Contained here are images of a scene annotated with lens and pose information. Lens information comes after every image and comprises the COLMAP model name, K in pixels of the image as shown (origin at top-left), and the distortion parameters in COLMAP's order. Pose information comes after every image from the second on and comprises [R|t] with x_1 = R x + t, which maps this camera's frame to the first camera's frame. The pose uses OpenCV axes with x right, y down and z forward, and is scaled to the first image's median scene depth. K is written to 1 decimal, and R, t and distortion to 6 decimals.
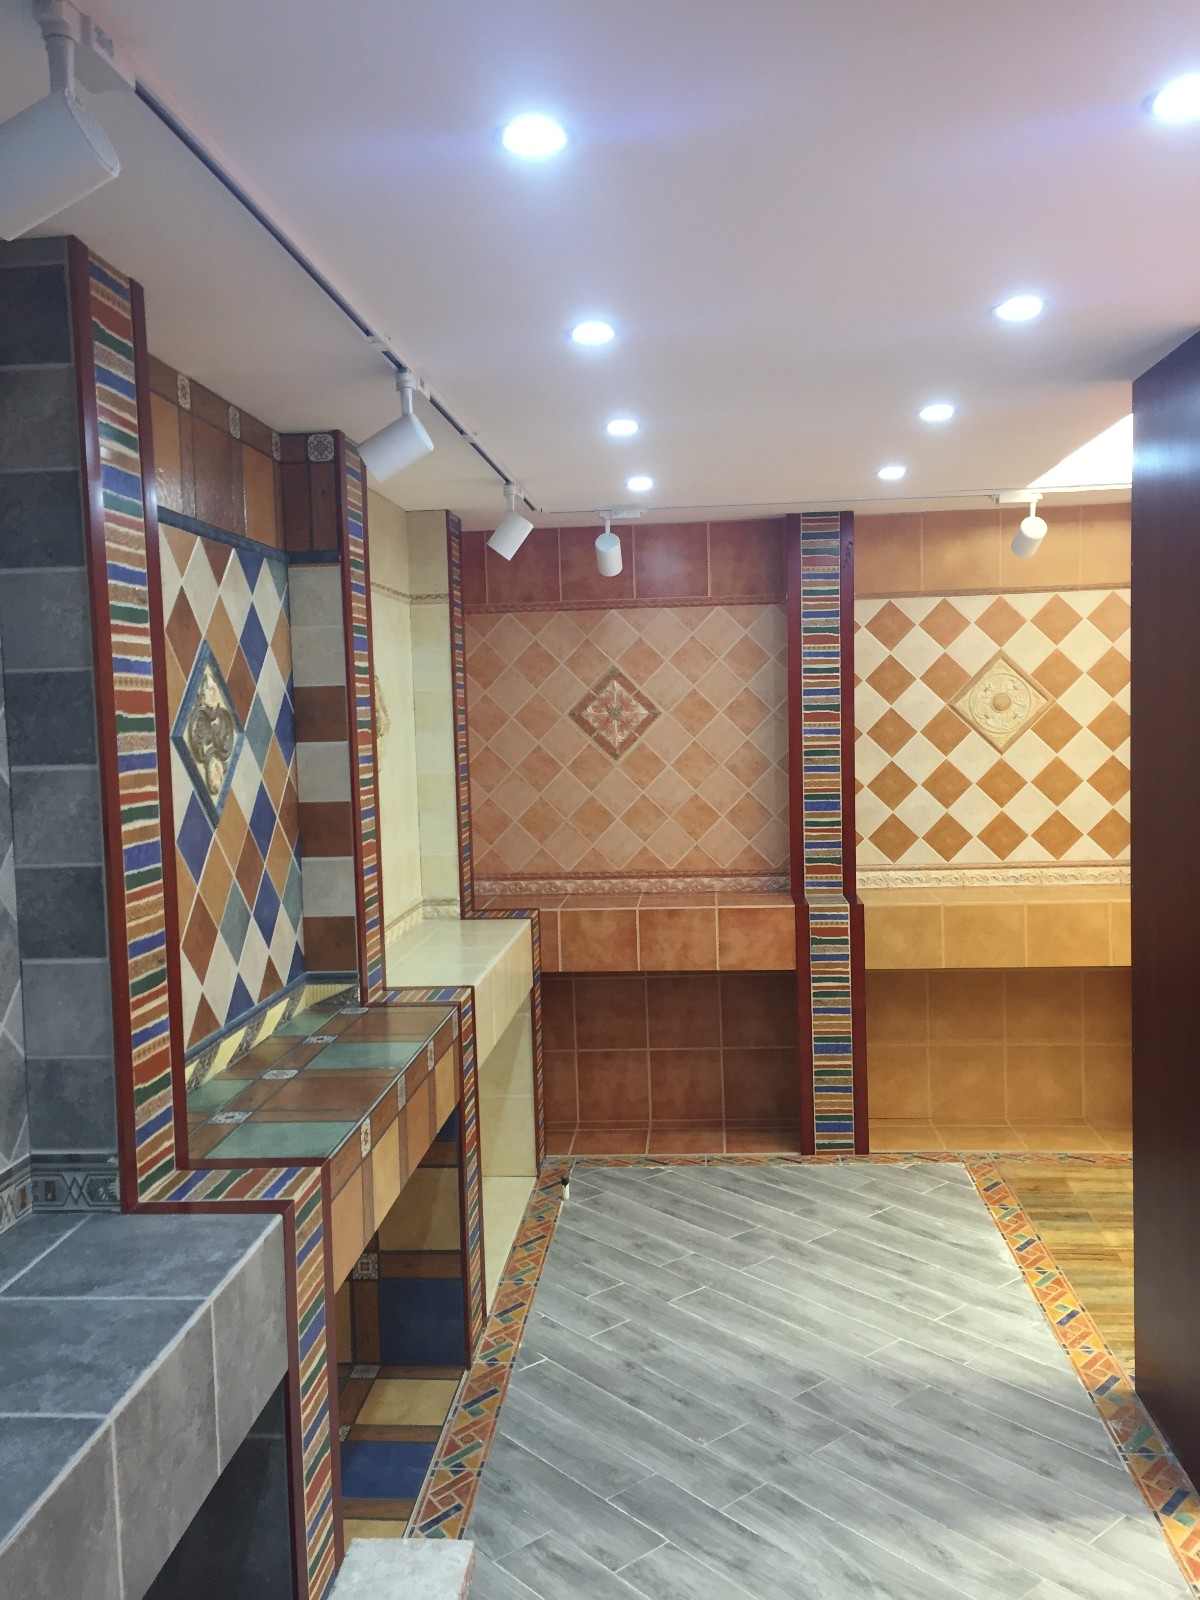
lens RADIAL K [[1355.7, 0, 600.0], [0, 1355.7, 800.0], [0, 0, 1]] dist [0.092849, -0.122774]
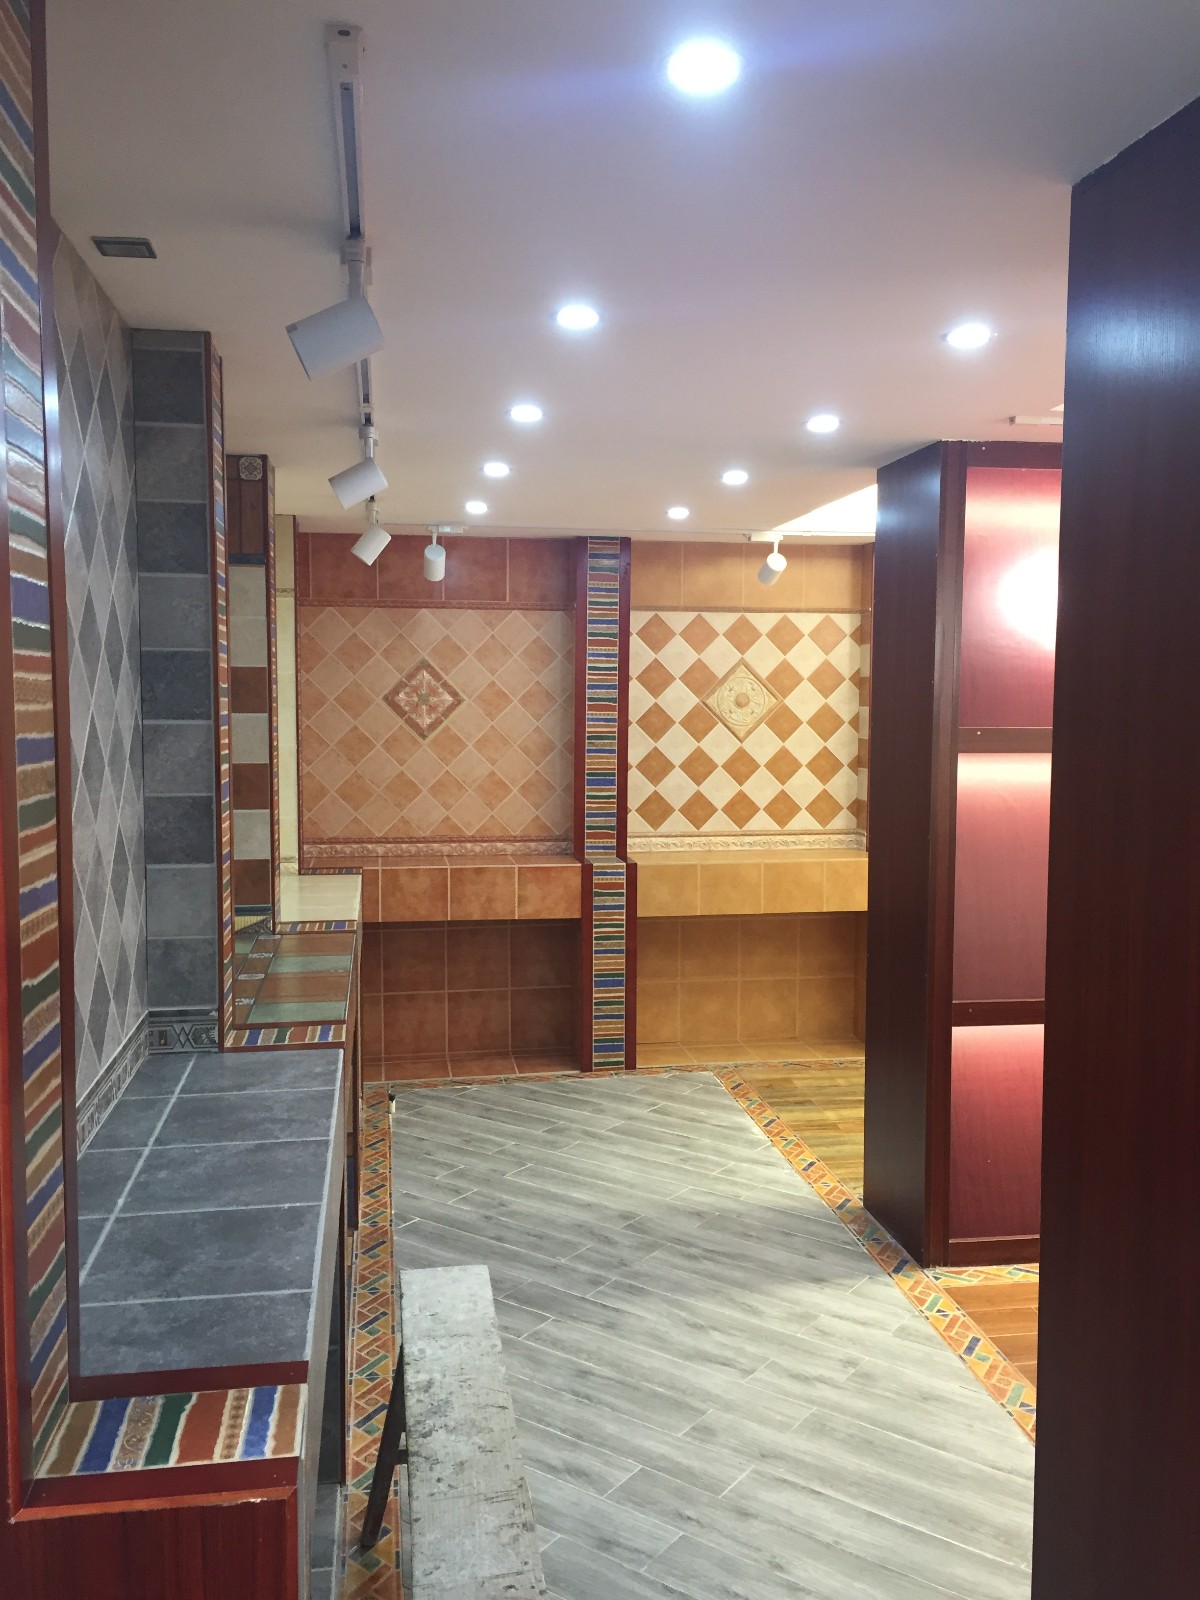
lens RADIAL K [[1355.7, 0, 600.0], [0, 1355.7, 800.0], [0, 0, 1]] dist [0.092849, -0.122774]
pose [[0.970666, 0.014104, 0.240017, -0.130116], [-0.015194, 0.999881, 0.002693, 0.017752], [-0.239950, -0.006261, 0.970765, -0.166263]]
